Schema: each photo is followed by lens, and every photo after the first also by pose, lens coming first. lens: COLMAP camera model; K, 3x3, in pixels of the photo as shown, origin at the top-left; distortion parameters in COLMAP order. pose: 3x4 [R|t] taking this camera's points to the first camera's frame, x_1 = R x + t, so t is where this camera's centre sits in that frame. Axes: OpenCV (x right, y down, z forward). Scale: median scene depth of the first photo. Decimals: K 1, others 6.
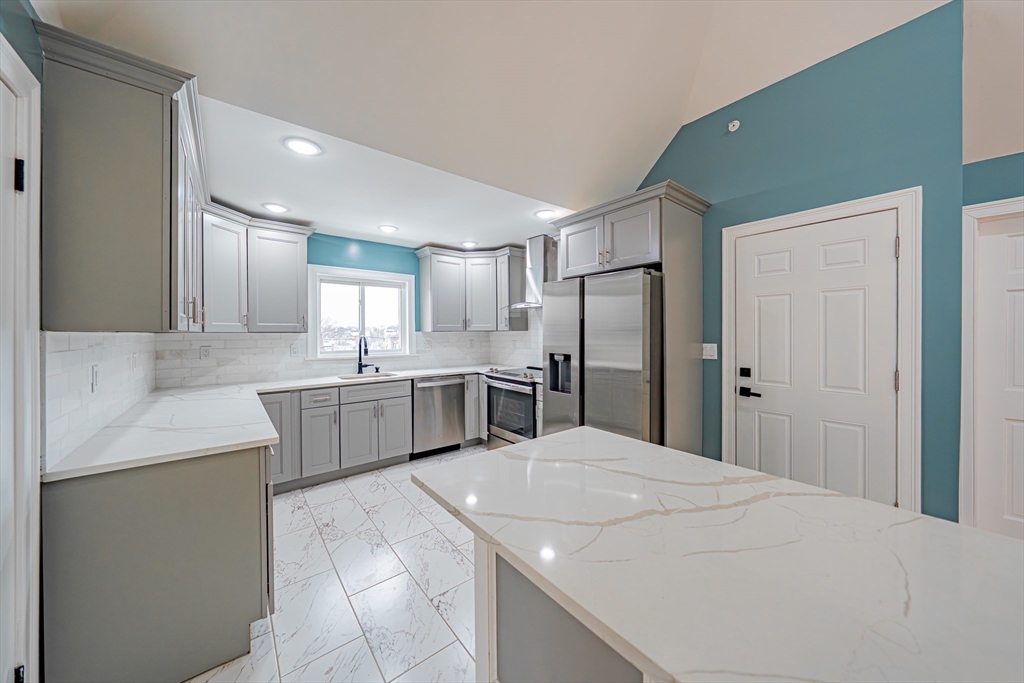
lens RADIAL K [[351.4, 0, 513.1], [0, 351.4, 332.7], [0, 0, 1]] dist [-0.001825, 0.000142]
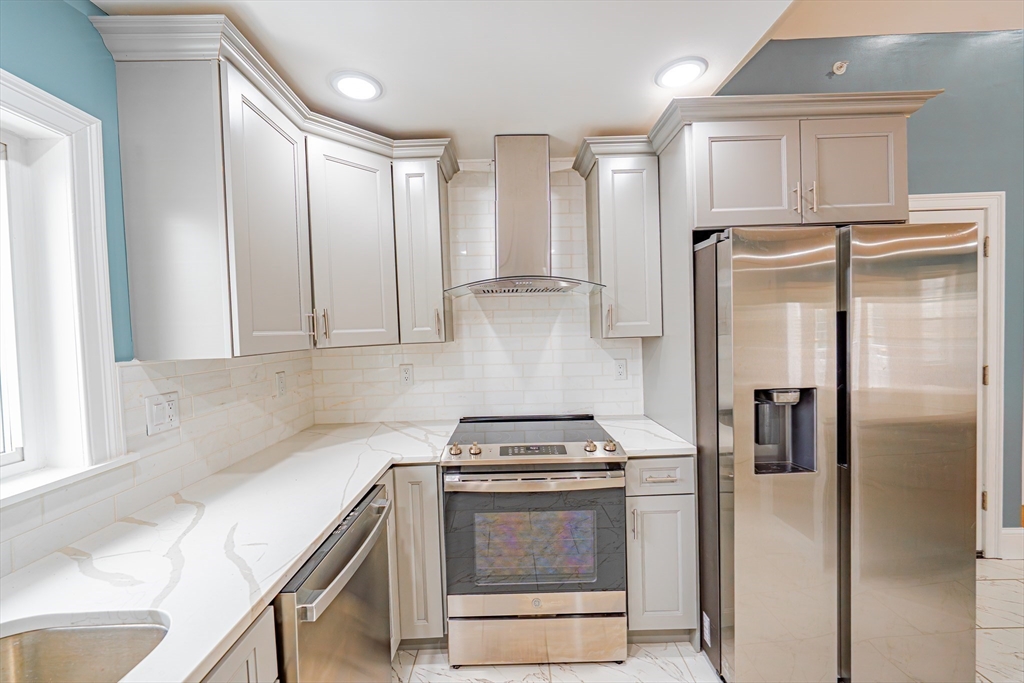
lens RADIAL K [[398.6, 0, 512.3], [0, 398.6, 337.0], [0, 0, 1]] dist [-0.007295, -0.000053]
pose [[0.632361, -0.029374, 0.774117, -0.350533], [0.029756, 0.999464, 0.013618, -0.017864], [-0.774102, 0.014423, 0.632896, 0.681228]]
